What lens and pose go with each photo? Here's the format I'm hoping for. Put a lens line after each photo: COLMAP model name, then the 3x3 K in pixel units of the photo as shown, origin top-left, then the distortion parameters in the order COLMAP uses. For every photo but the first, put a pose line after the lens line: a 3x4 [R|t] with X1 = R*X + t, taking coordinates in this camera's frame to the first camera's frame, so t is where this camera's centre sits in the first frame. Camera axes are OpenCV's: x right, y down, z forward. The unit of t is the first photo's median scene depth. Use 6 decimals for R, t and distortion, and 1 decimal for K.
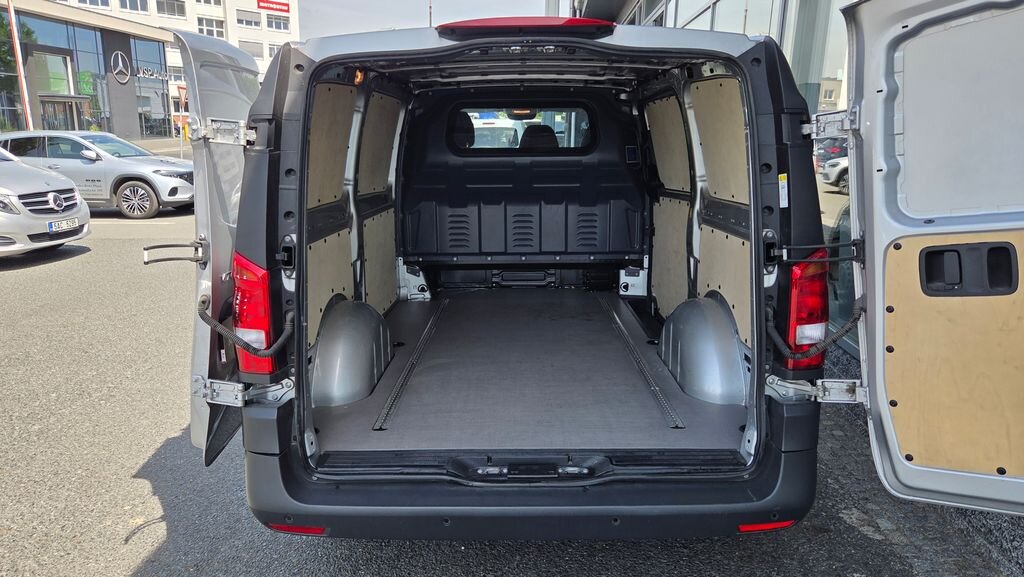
lens RADIAL K [[663.0, 0, 512.0], [0, 663.0, 288.5], [0, 0, 1]] dist [0.009529, -0.000205]
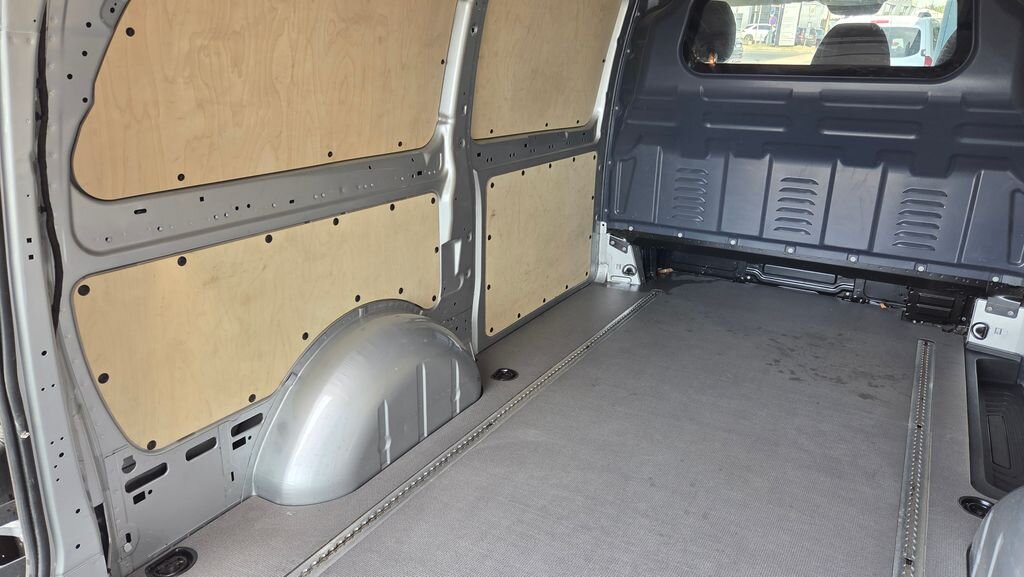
lens RADIAL K [[663.0, 0, 512.0], [0, 663.0, 288.5], [0, 0, 1]] dist [0.009529, -0.000205]
pose [[0.853766, 0.186295, -0.486187, 0.103963], [-0.119505, 0.978982, 0.165265, -0.082989], [0.506756, -0.082996, 0.858085, 0.345778]]
